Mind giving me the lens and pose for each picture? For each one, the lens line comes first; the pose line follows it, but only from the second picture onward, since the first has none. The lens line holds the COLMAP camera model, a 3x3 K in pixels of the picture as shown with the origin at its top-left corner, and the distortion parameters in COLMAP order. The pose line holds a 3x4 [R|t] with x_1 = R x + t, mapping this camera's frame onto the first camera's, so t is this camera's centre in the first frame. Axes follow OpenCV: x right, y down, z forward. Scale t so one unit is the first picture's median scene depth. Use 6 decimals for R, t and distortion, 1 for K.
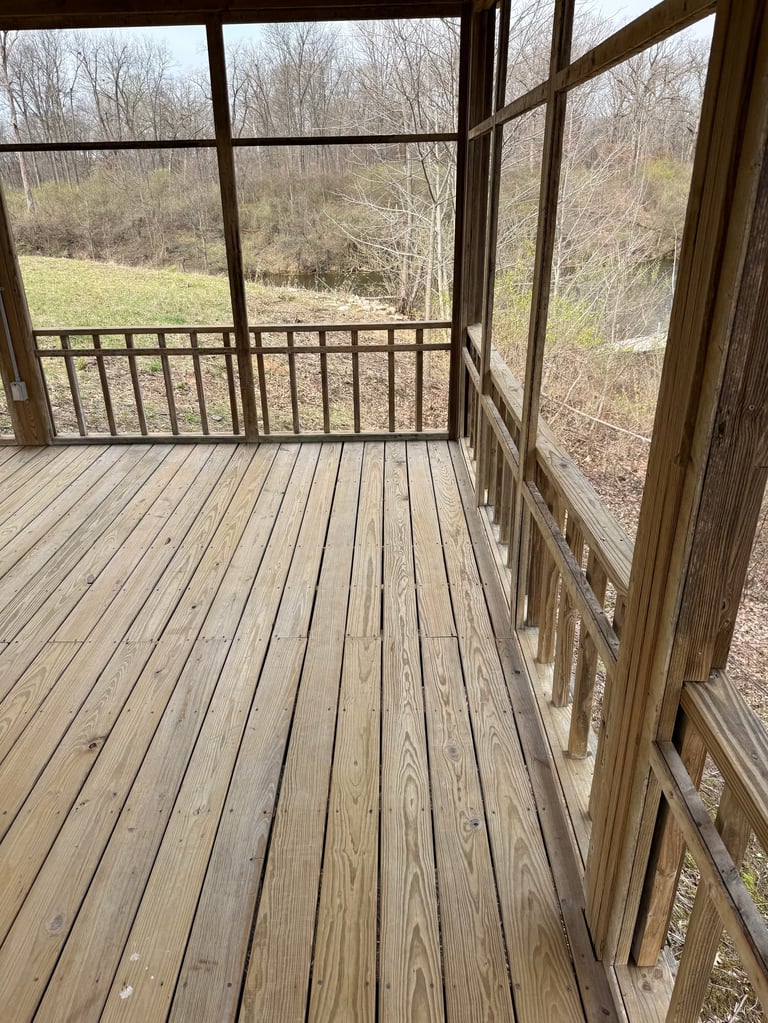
lens RADIAL K [[720.1, 0, 386.1], [0, 720.1, 514.4], [0, 0, 1]] dist [-0.003508, -0.001773]
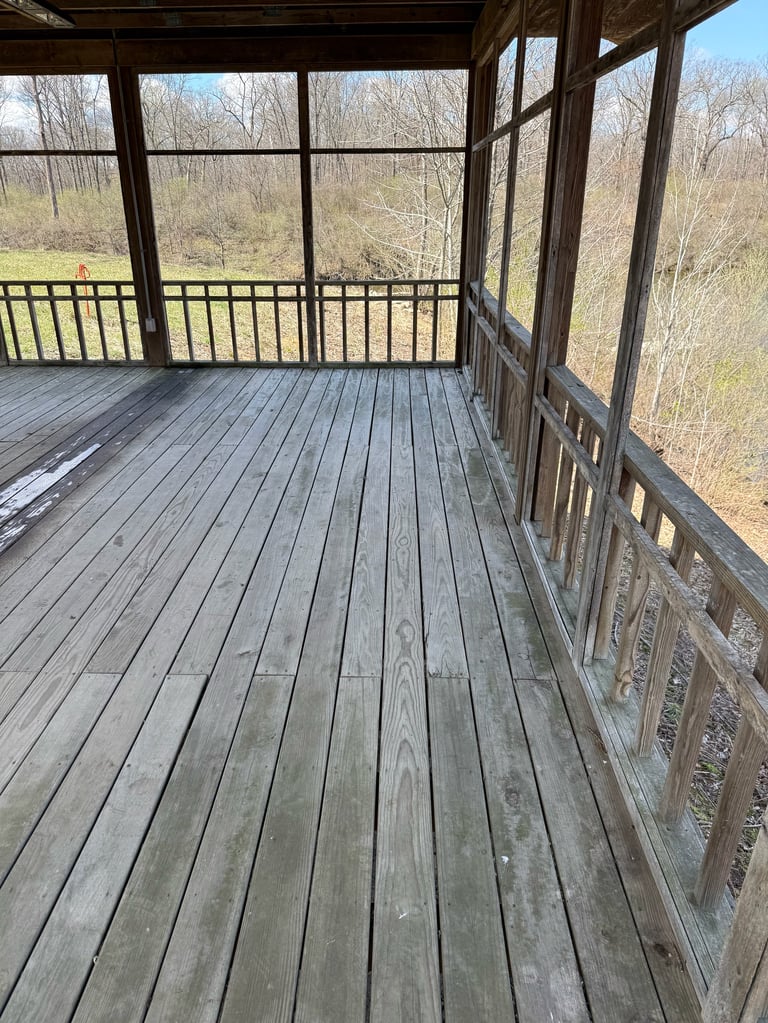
lens RADIAL K [[720.1, 0, 386.1], [0, 720.1, 514.4], [0, 0, 1]] dist [-0.003508, -0.001773]
pose [[0.999801, 0.018354, -0.007833, -0.031610], [-0.018467, 0.999723, -0.014561, 0.212560], [0.007563, 0.014702, 0.999863, -0.399013]]
